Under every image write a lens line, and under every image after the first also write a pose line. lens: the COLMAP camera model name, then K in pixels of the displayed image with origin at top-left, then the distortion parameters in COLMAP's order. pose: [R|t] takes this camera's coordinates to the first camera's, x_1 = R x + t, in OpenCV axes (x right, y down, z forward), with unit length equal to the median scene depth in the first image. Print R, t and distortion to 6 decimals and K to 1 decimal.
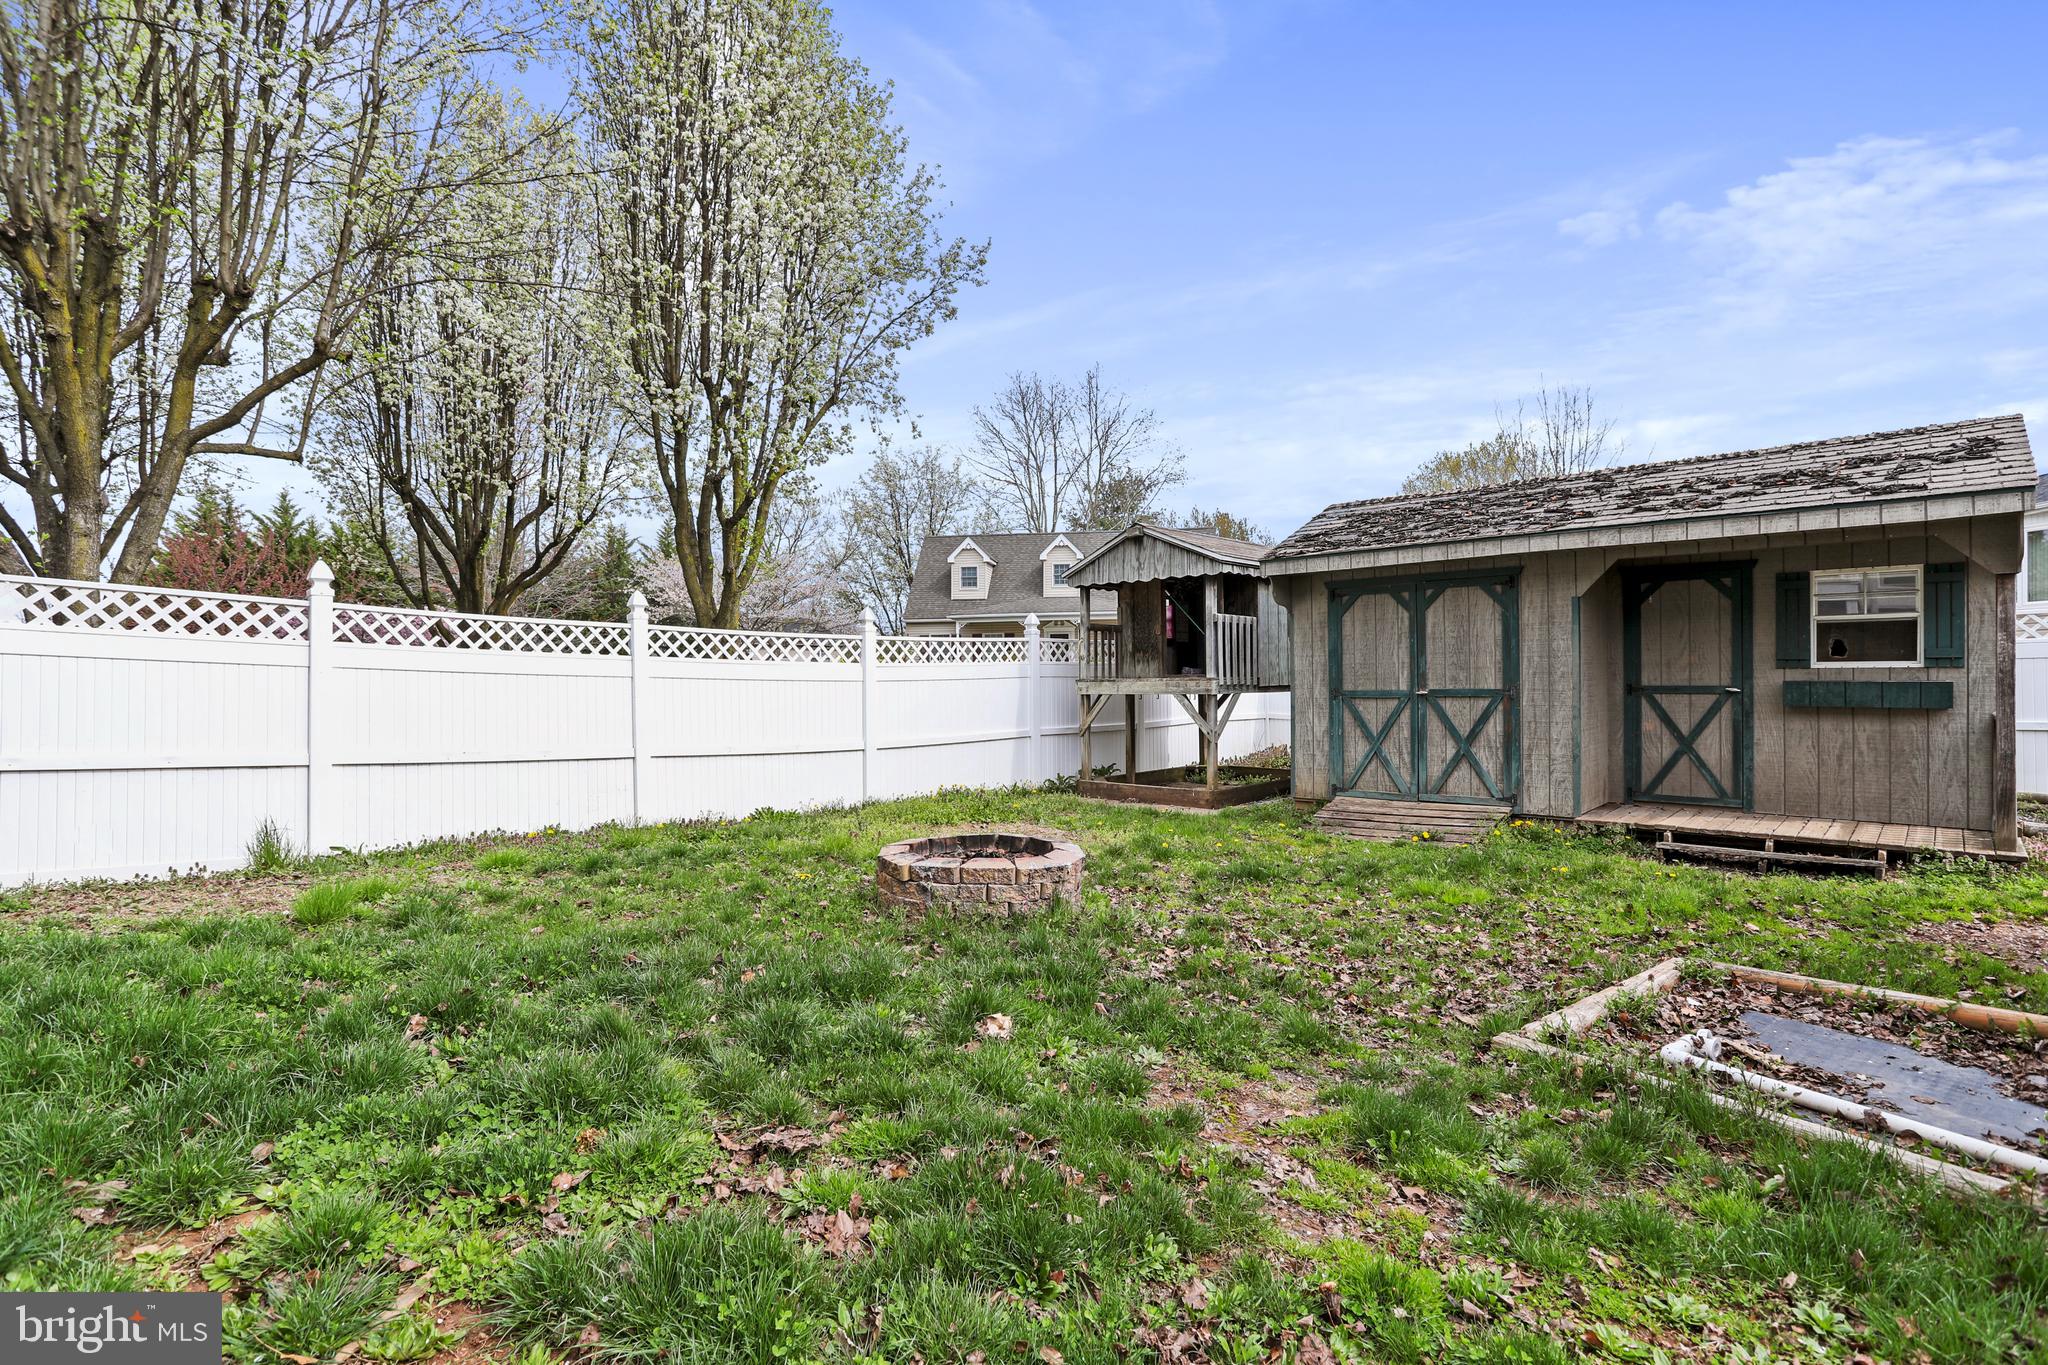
lens RADIAL K [[1009.5, 0, 1009.4], [0, 1009.5, 688.7], [0, 0, 1]] dist [-0.041885, 0.027604]
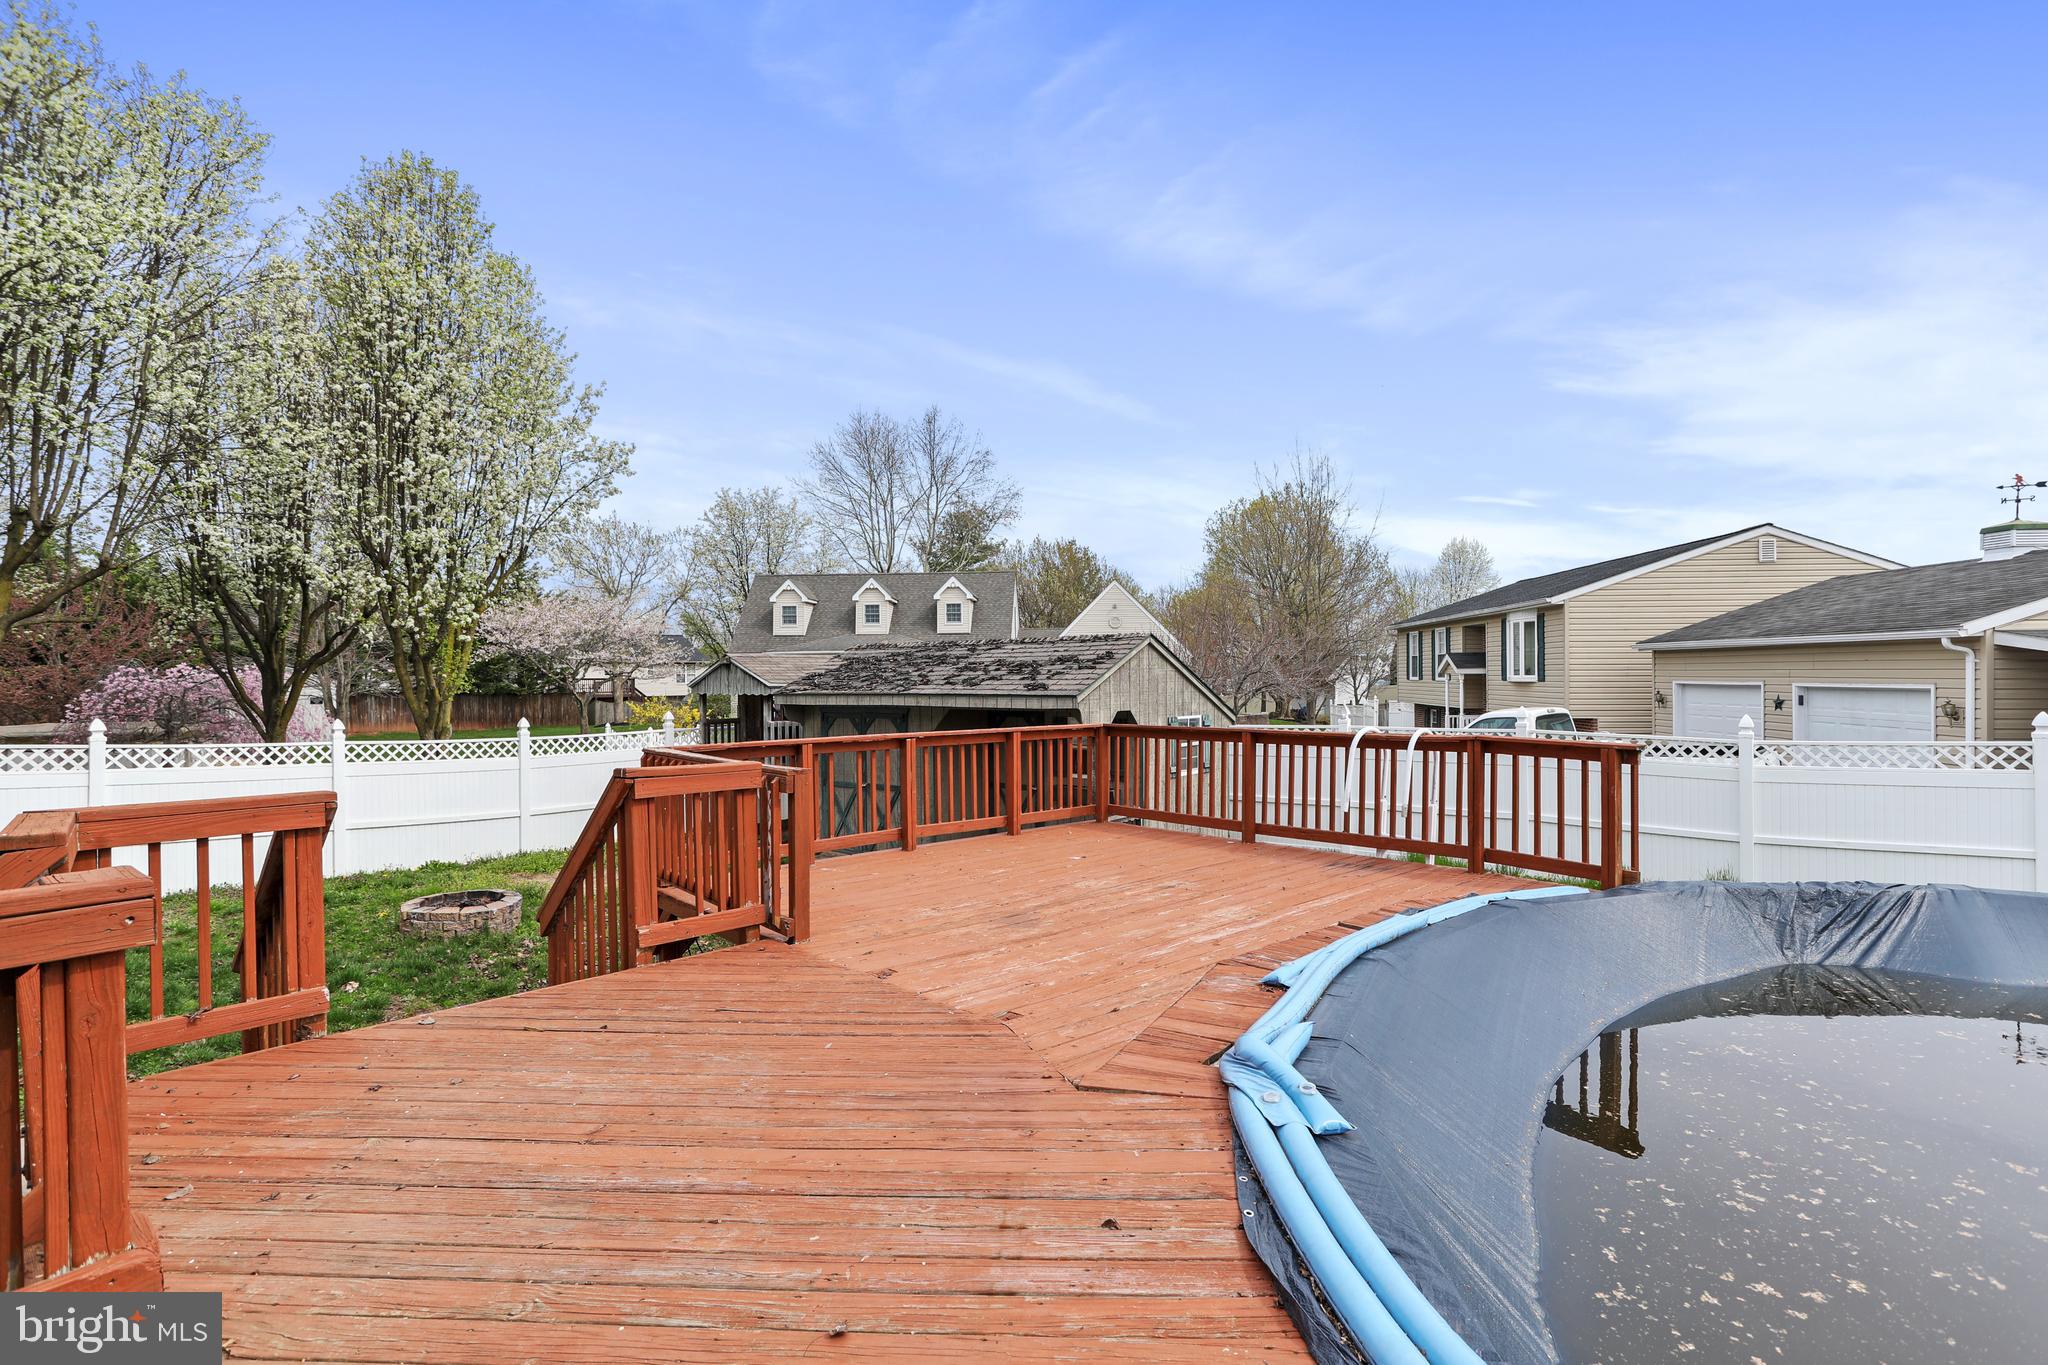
lens RADIAL K [[1009.5, 0, 1009.4], [0, 1009.5, 688.7], [0, 0, 1]] dist [-0.041885, 0.027604]
pose [[0.996255, 0.001432, 0.086456, 0.532073], [-0.001389, 0.999999, -0.000552, -0.152511], [-0.086457, 0.000430, 0.996256, -0.604603]]
